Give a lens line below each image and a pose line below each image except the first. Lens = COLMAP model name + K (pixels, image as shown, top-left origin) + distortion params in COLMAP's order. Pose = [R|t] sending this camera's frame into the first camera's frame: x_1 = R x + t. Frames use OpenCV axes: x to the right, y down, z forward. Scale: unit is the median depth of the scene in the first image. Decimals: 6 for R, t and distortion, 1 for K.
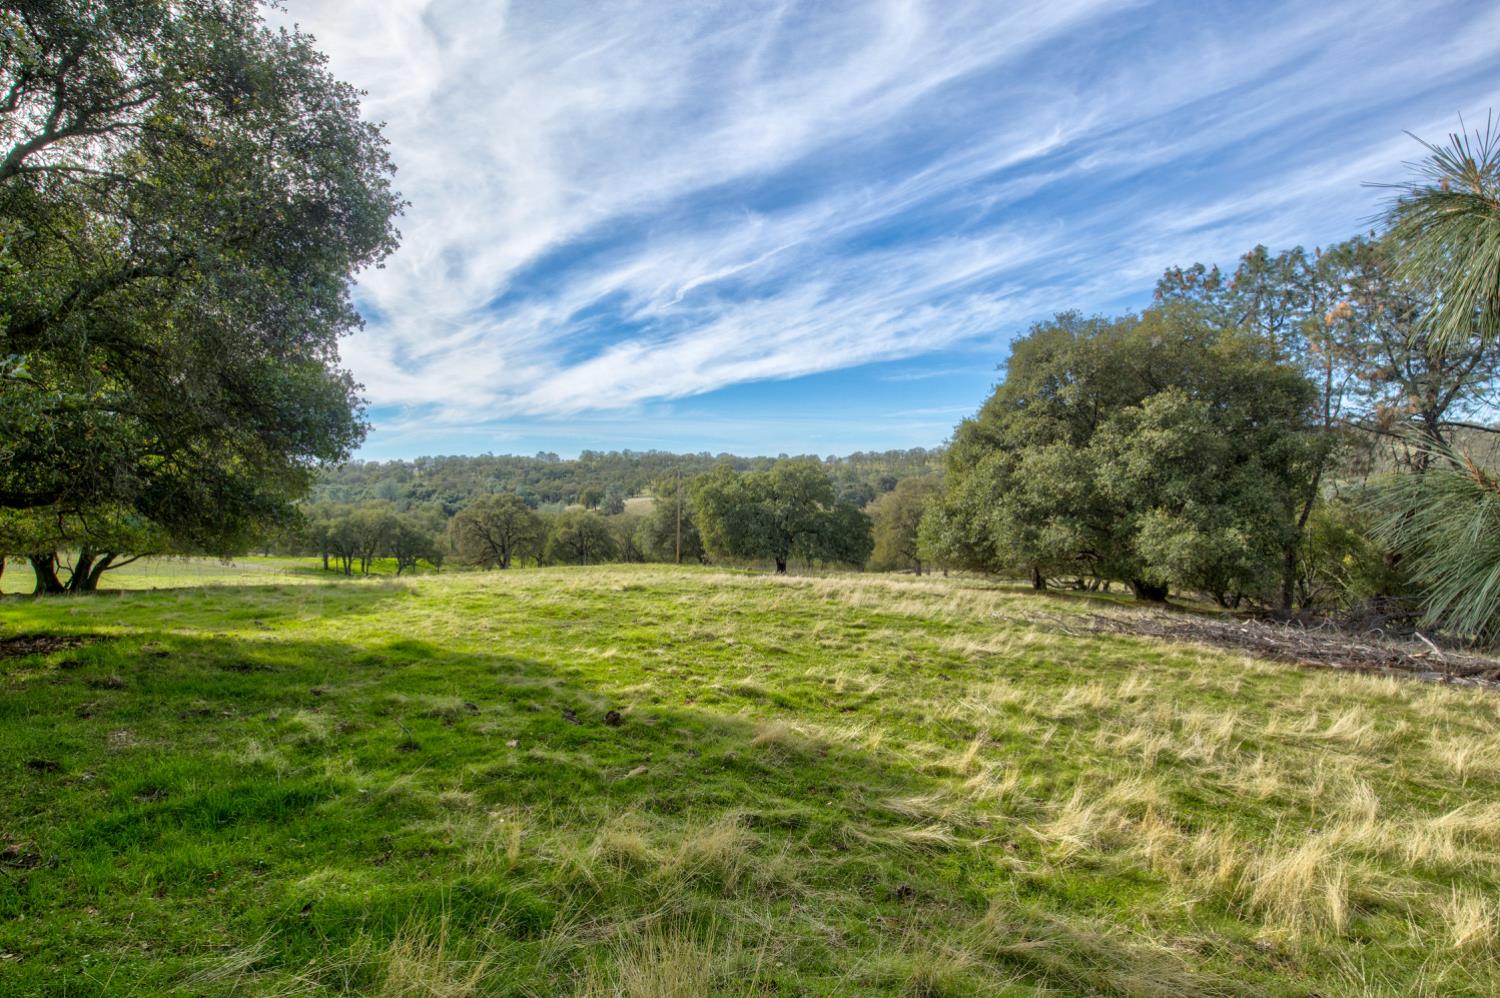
lens RADIAL K [[757.9, 0, 750.1], [0, 757.9, 496.8], [0, 0, 1]] dist [-0.000091, 0.001577]
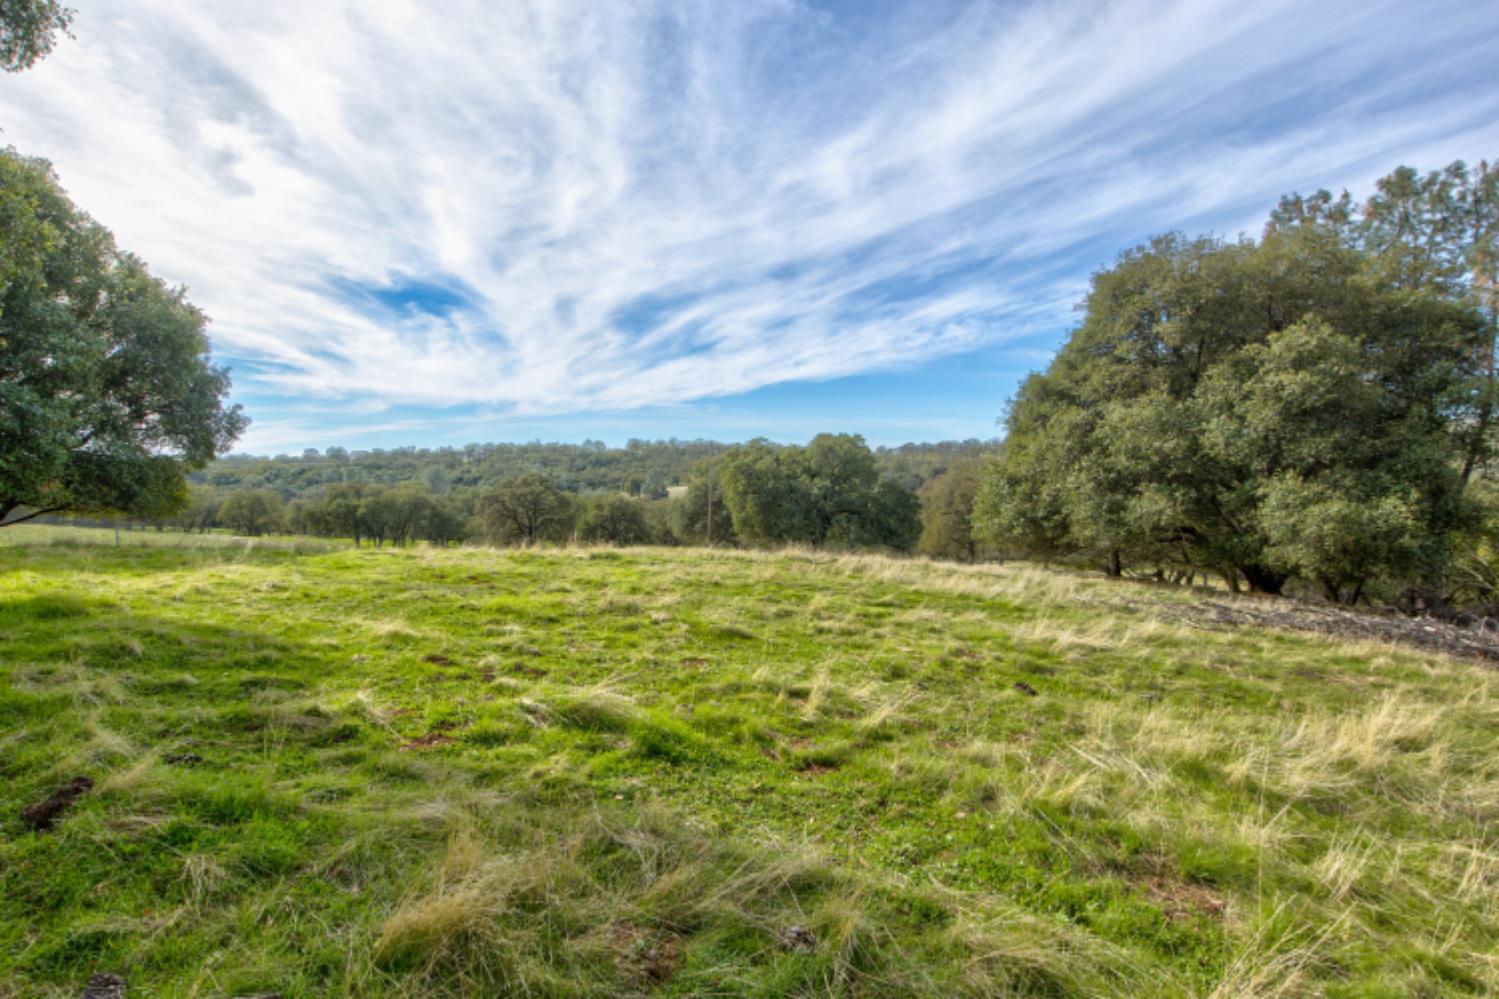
lens RADIAL K [[757.4, 0, 747.9], [0, 757.4, 502.8], [0, 0, 1]] dist [-0.000091, 0.001577]
pose [[0.997555, 0.012834, -0.068696, 0.032843], [-0.011687, 0.999786, 0.017074, 0.034597], [0.068900, -0.016230, 0.997492, 0.158380]]
